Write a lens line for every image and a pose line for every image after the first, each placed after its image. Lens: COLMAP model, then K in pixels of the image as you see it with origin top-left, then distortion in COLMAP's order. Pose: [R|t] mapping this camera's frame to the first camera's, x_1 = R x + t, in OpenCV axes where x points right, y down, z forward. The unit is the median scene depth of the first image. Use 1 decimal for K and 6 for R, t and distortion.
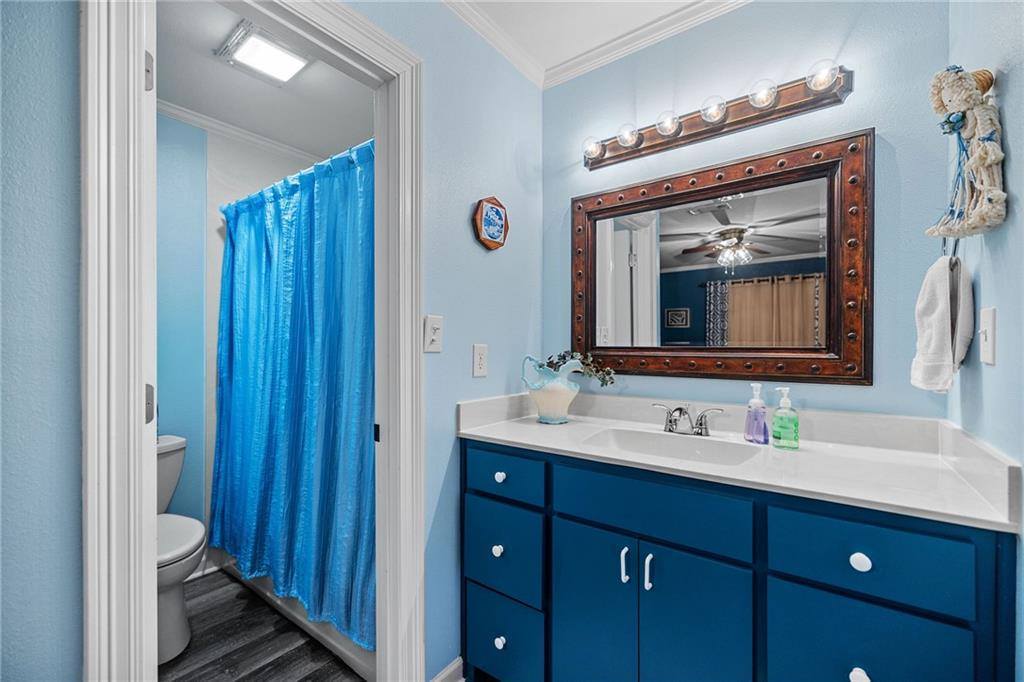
lens RADIAL K [[421.9, 0, 517.8], [0, 421.9, 347.6], [0, 0, 1]] dist [-0.002199, 0.000672]
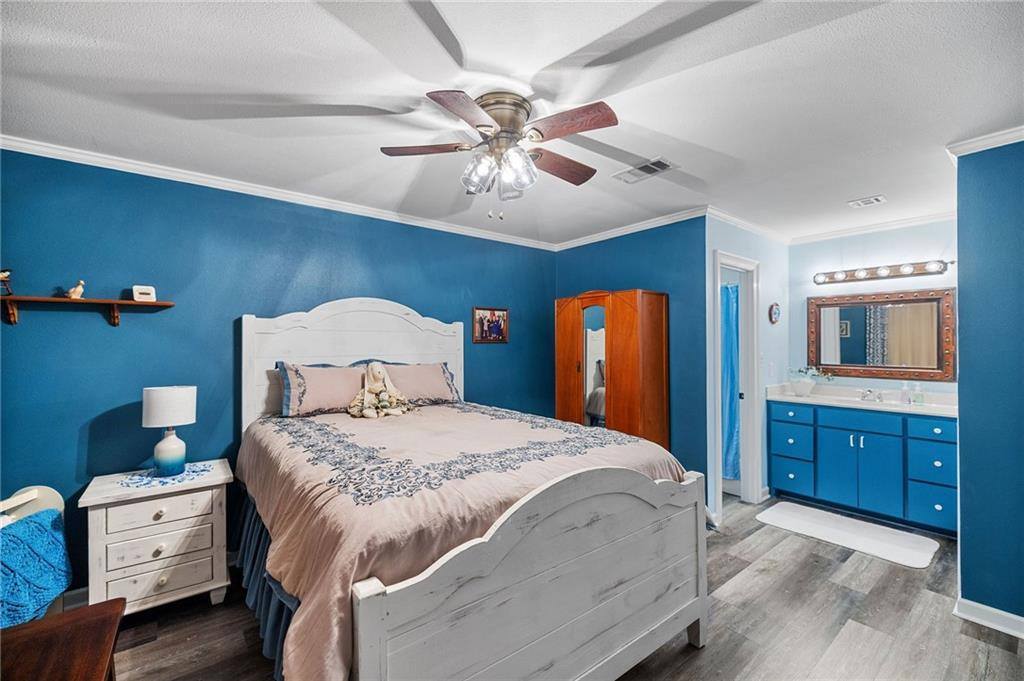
lens RADIAL K [[421.9, 0, 516.7], [0, 421.9, 337.1], [0, 0, 1]] dist [-0.002199, 0.000672]
pose [[0.966453, -0.000174, -0.256845, -1.194910], [-0.005515, 0.999755, -0.021428, -0.130219], [0.256786, 0.022126, 0.966215, -2.352167]]
